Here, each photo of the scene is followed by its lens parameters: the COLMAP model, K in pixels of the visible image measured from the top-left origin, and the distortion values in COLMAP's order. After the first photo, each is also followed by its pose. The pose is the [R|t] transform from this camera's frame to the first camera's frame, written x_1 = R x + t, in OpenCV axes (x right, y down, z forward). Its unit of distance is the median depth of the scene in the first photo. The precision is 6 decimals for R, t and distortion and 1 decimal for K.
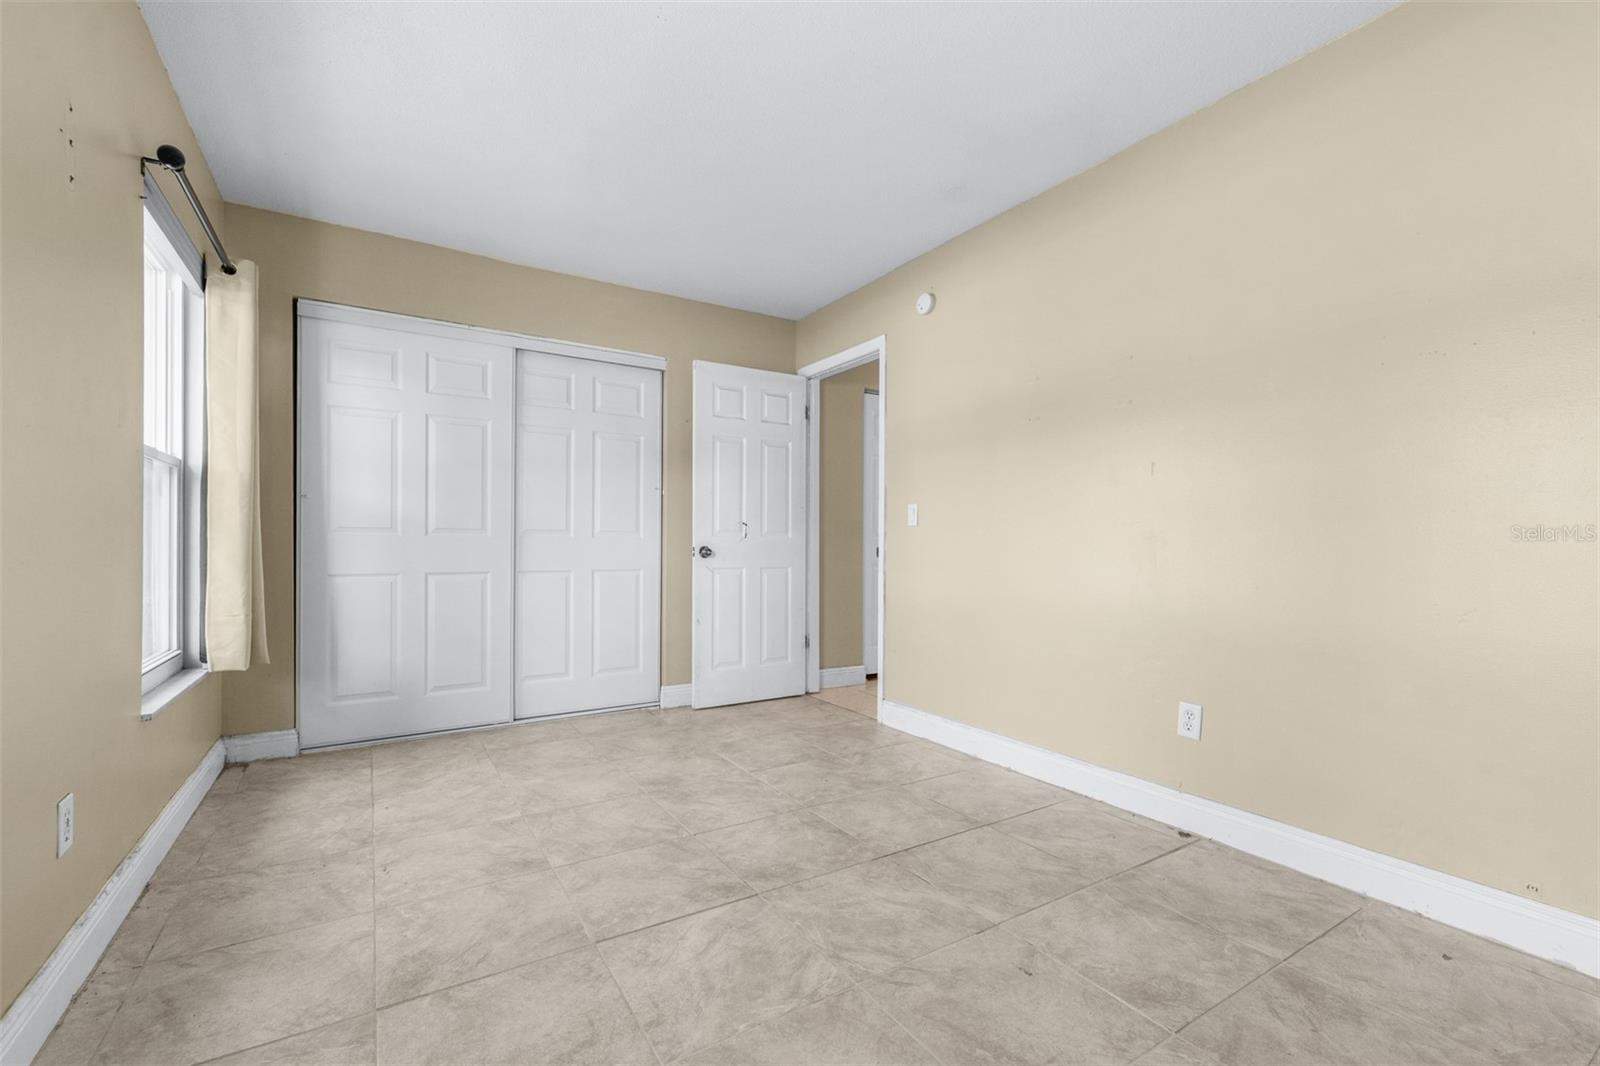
lens RADIAL K [[700.2, 0, 797.1], [0, 700.2, 550.7], [0, 0, 1]] dist [-0.000330, -0.000084]
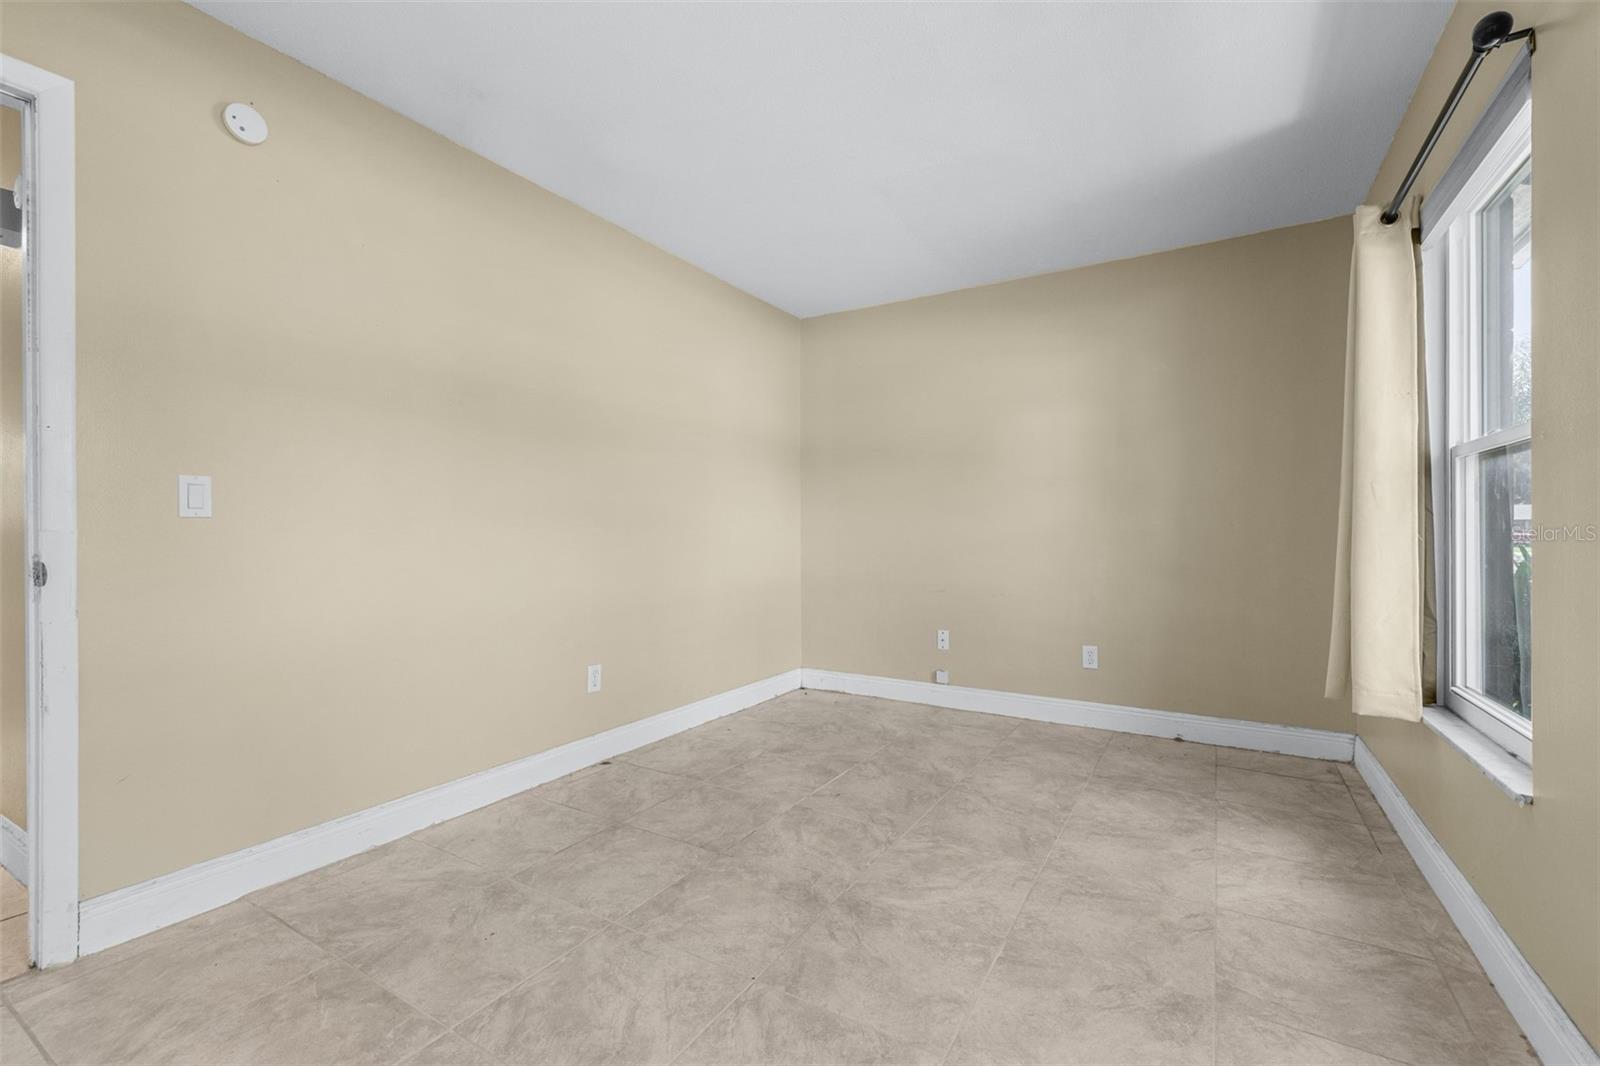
lens RADIAL K [[683.6, 0, 818.3], [0, 683.6, 536.4], [0, 0, 1]] dist [0.000575, 0.000026]
pose [[-0.481251, -0.009814, 0.876528, -0.944550], [0.004574, 0.999896, 0.013706, -0.045067], [-0.876571, 0.010605, -0.481156, 1.570156]]
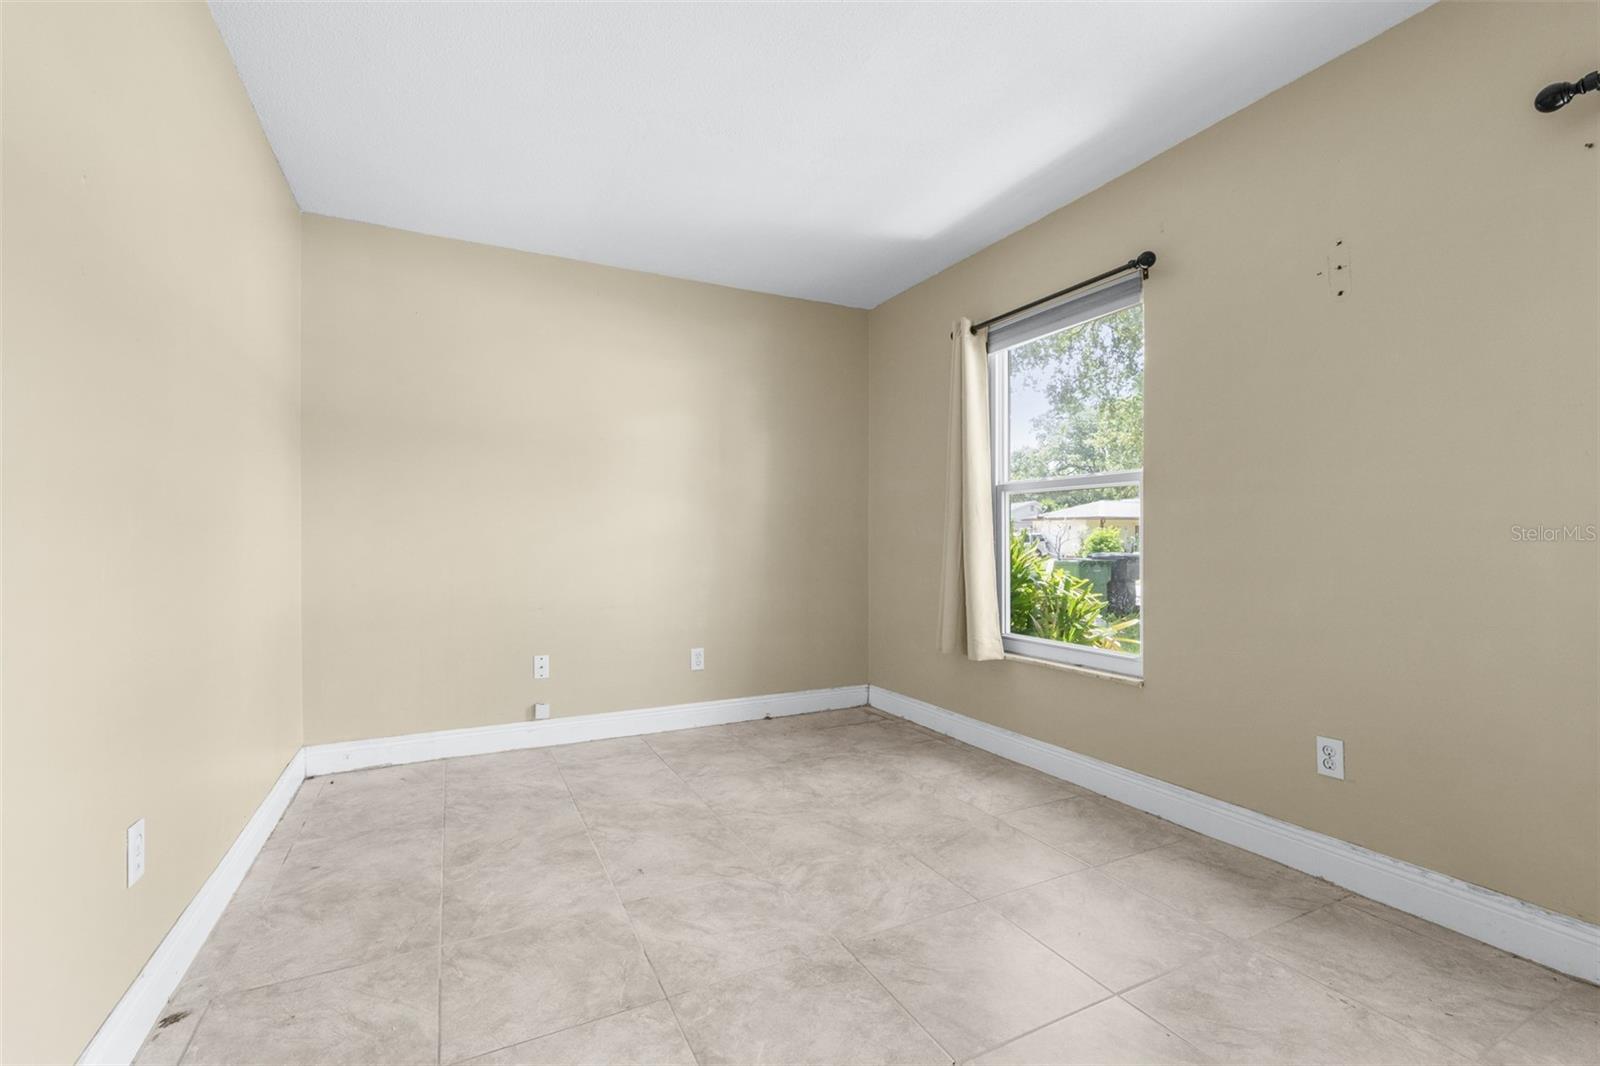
lens RADIAL K [[683.6, 0, 818.3], [0, 683.6, 536.4], [0, 0, 1]] dist [0.000575, 0.000026]
pose [[-0.997896, -0.004565, 0.064669, -0.083562], [-0.004266, 0.999980, 0.004766, -0.045603], [-0.064690, 0.004480, -0.997895, 1.960148]]
